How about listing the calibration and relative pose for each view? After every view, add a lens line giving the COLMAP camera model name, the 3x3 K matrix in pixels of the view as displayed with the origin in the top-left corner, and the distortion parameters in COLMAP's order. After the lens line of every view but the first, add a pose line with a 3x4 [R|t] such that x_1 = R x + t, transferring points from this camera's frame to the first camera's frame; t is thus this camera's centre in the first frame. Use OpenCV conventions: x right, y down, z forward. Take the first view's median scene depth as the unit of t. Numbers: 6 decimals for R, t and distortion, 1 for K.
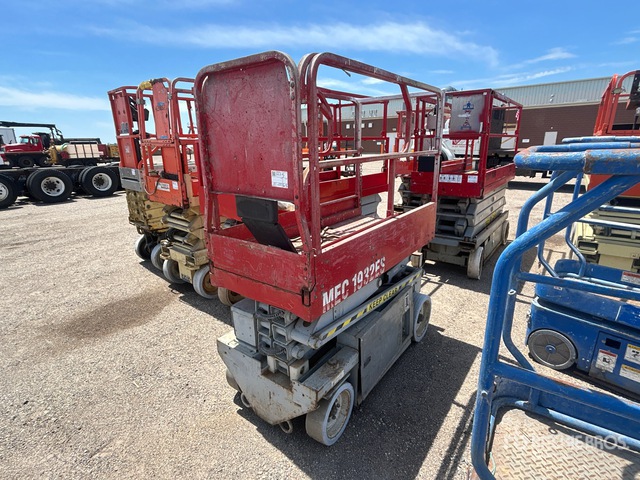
lens RADIAL K [[328.6, 0, 323.0], [0, 328.6, 241.0], [0, 0, 1]] dist [-0.005652, -0.000534]
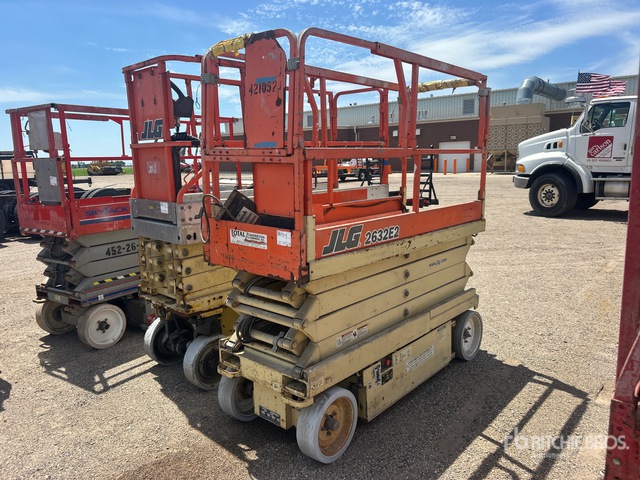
lens RADIAL K [[474.4, 0, 330.9], [0, 474.4, 241.0], [0, 0, 1]] dist [0.006857, -0.000497]
pose [[0.999880, -0.001121, -0.015476, -0.320569], [-0.000657, 0.993433, -0.114414, -0.071809], [0.015503, 0.114410, 0.993313, 0.249028]]
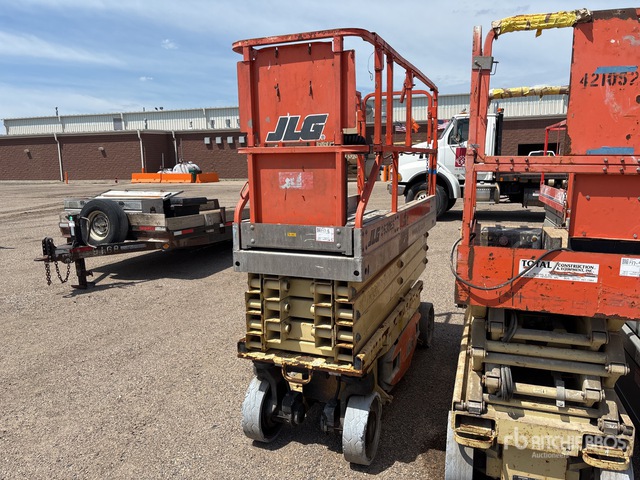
lens RADIAL K [[474.4, 0, 320.3], [0, 474.4, 242.7], [0, 0, 1]] dist [0.006857, -0.000497]
pose [[0.934034, -0.057877, 0.352464, -0.881350], [0.102117, 0.988867, -0.108233, -0.152487], [-0.342275, 0.137085, 0.929546, 0.510961]]
